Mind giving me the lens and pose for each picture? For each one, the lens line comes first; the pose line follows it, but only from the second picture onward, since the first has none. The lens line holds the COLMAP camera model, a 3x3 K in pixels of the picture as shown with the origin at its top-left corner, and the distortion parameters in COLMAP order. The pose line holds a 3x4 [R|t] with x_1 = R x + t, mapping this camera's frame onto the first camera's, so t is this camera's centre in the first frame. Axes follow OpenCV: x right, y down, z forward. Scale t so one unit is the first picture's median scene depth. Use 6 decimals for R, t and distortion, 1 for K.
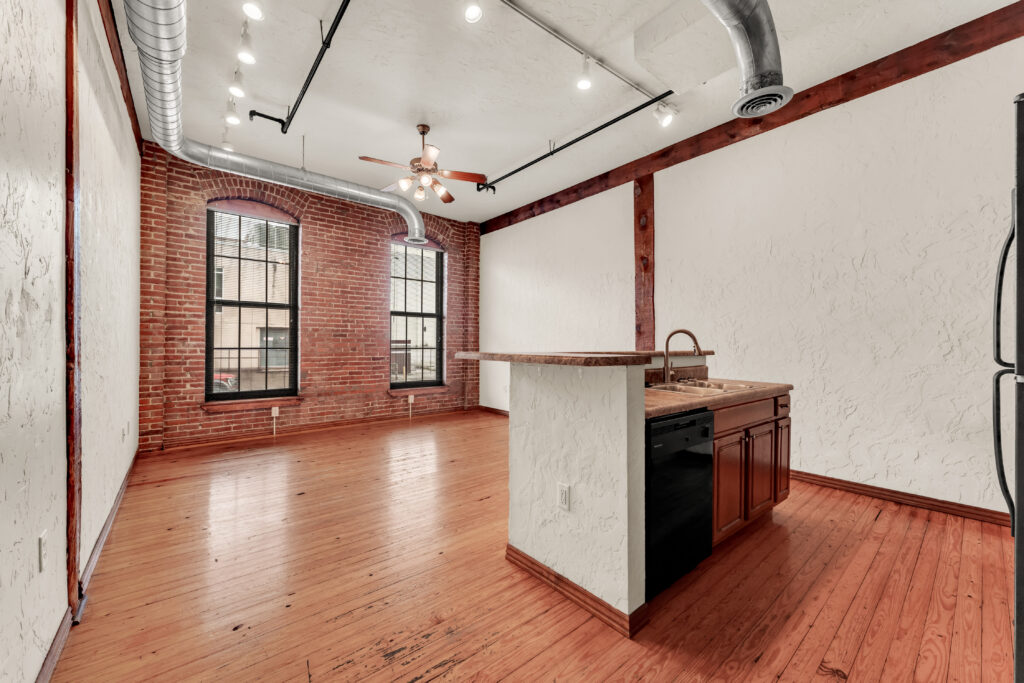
lens RADIAL K [[408.4, 0, 500.3], [0, 408.4, 345.0], [0, 0, 1]] dist [-0.001305, -0.000066]
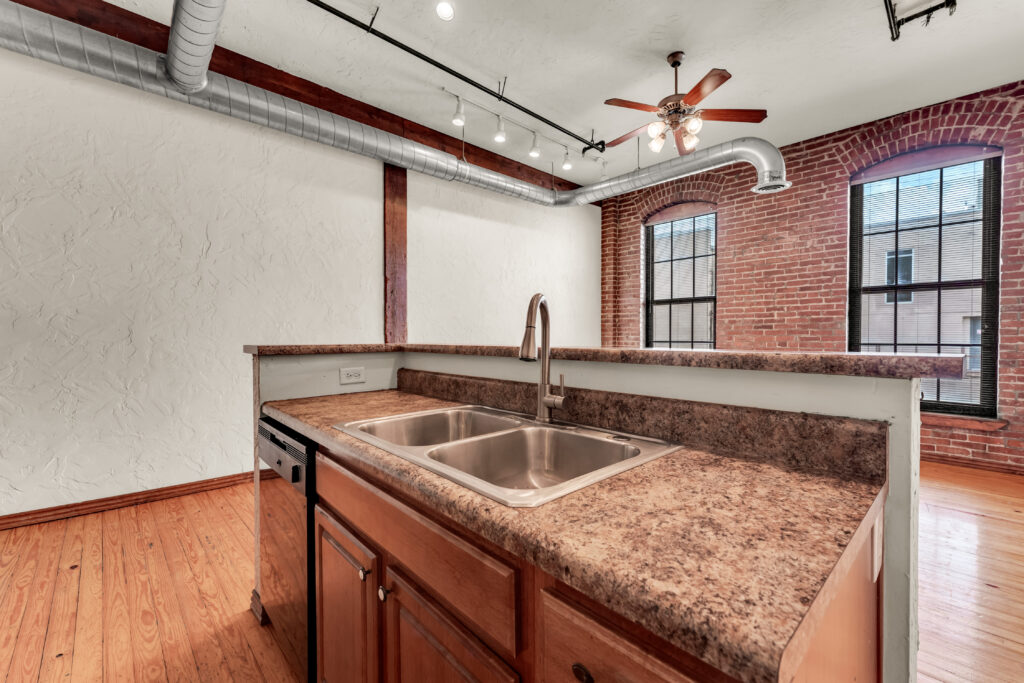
lens RADIAL K [[415.0, 0, 511.9], [0, 415.0, 344.0], [0, 0, 1]] dist [-0.000478, -0.000687]
pose [[0.079949, 0.009710, -0.996752, 0.413060], [-0.000086, 0.999953, 0.009735, 0.002502], [0.996799, -0.000692, 0.079946, 0.446433]]
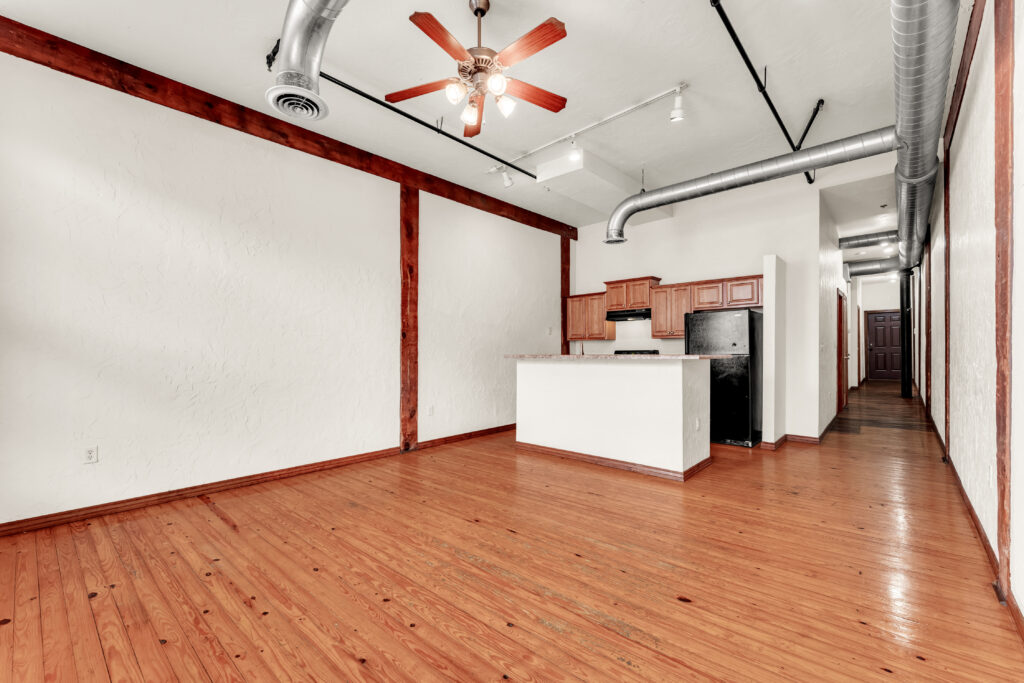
lens RADIAL K [[415.0, 0, 517.7], [0, 415.0, 347.6], [0, 0, 1]] dist [-0.000478, -0.000687]
pose [[-0.177597, 0.005136, 0.984090, -0.579576], [0.002387, 0.999986, -0.004789, -0.003864], [-0.984100, 0.001499, -0.177607, 0.747514]]
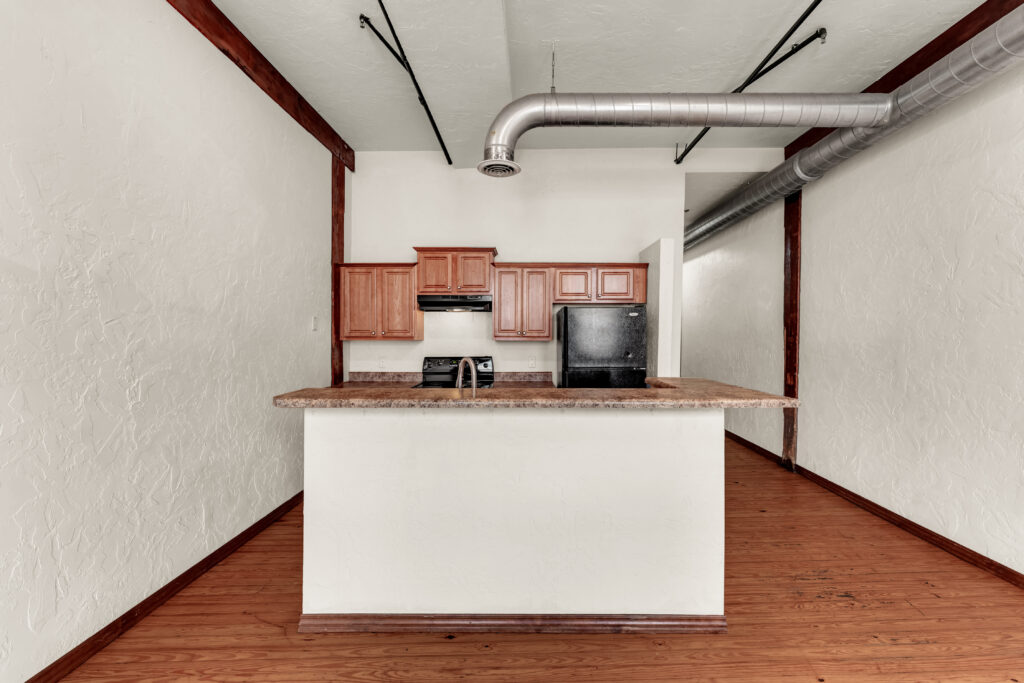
lens RADIAL K [[415.0, 0, 523.3], [0, 415.0, 340.4], [0, 0, 1]] dist [-0.000478, -0.000687]
pose [[-0.787467, -0.009376, 0.616286, -0.068289], [-0.005602, 0.999952, 0.008055, -0.038112], [-0.616332, 0.002891, -0.787481, 0.750797]]
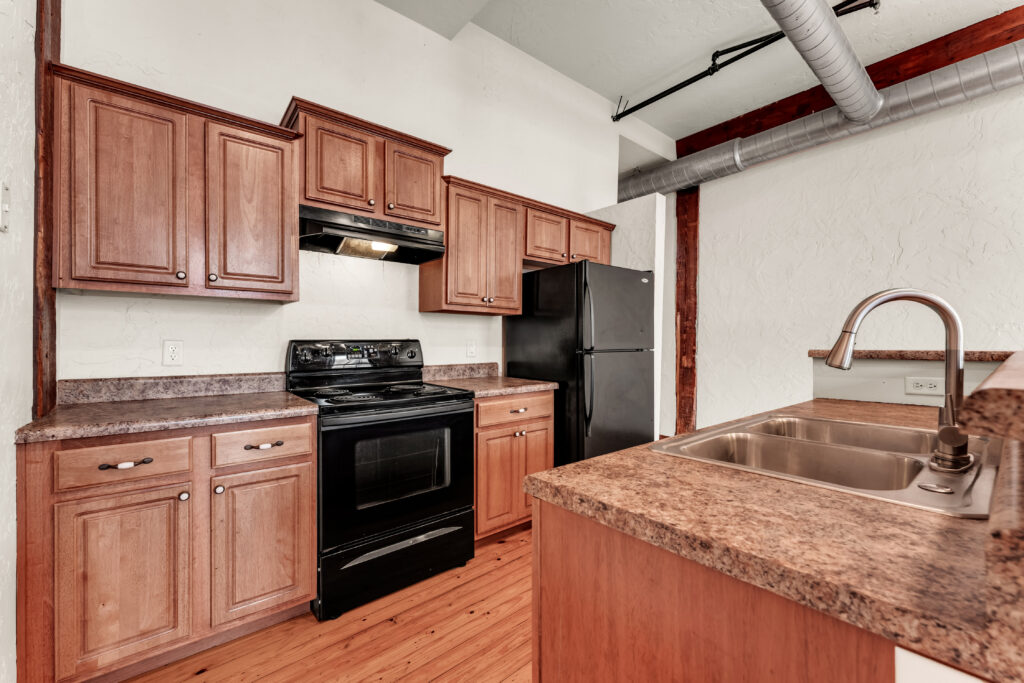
lens RADIAL K [[415.0, 0, 516.2], [0, 415.0, 343.8], [0, 0, 1]] dist [-0.000478, -0.000687]
pose [[-0.999107, -0.004159, -0.042037, 0.365223], [-0.004129, 0.999991, -0.000806, 0.002973], [0.042040, -0.000631, -0.999116, 0.637958]]
